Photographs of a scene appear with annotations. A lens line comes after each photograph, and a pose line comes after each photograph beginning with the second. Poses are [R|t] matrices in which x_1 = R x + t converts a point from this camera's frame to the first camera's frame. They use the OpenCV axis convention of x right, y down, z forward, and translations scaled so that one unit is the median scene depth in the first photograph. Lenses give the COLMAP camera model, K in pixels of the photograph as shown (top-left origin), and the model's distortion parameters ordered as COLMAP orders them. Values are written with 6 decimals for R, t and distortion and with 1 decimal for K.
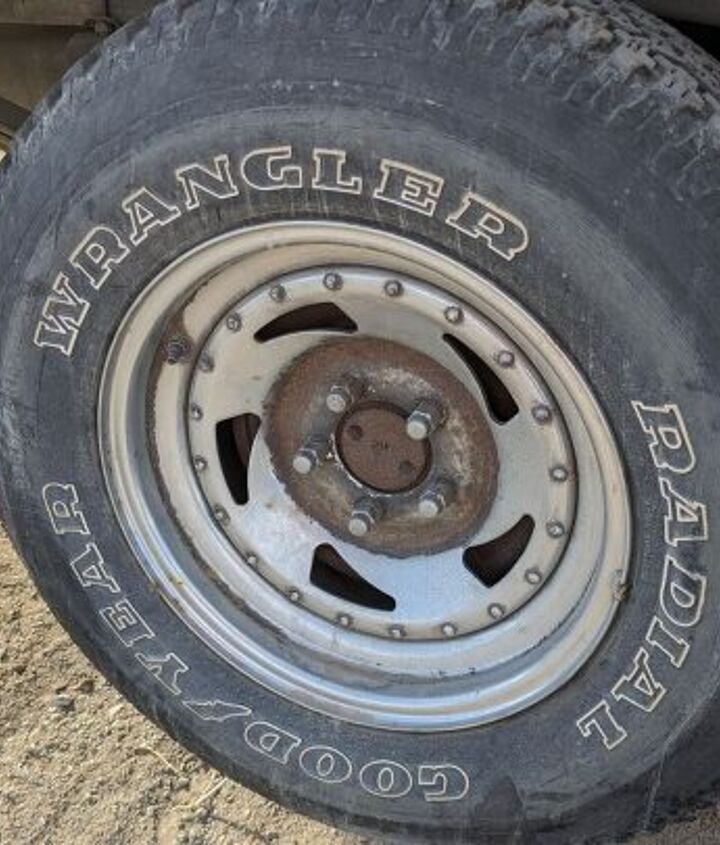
lens RADIAL K [[1110.7, 0, 360.0], [0, 1110.7, 422.5], [0, 0, 1]] dist [0.125250, -0.245413]
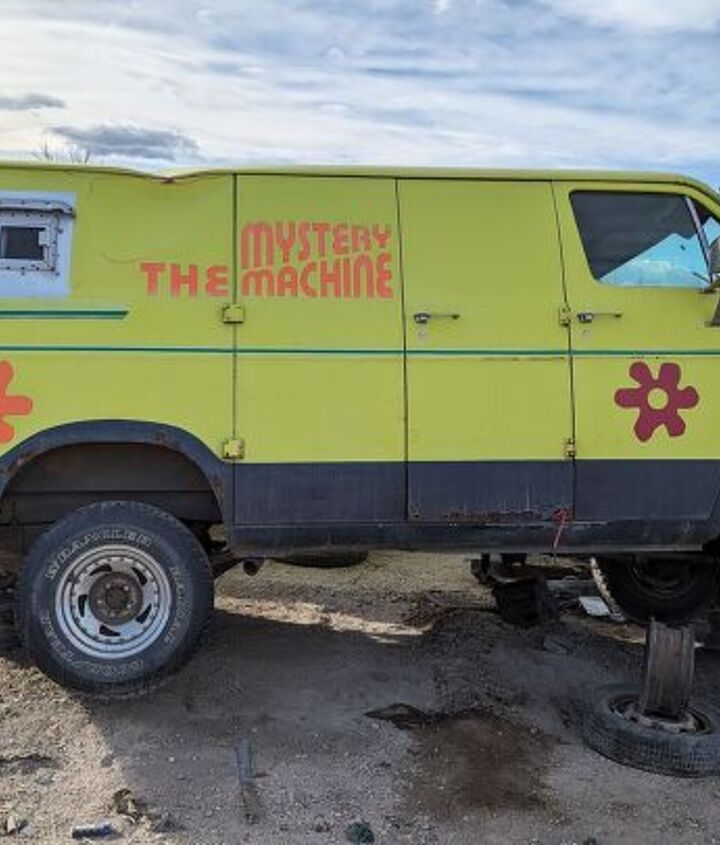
lens RADIAL K [[1110.7, 0, 360.0], [0, 1110.7, 422.5], [0, 0, 1]] dist [0.125250, -0.245413]
pose [[0.881015, 0.026714, 0.472334, -1.429969], [0.200483, 0.883240, -0.423903, 1.702528], [-0.428509, 0.468160, 0.772791, -3.710371]]
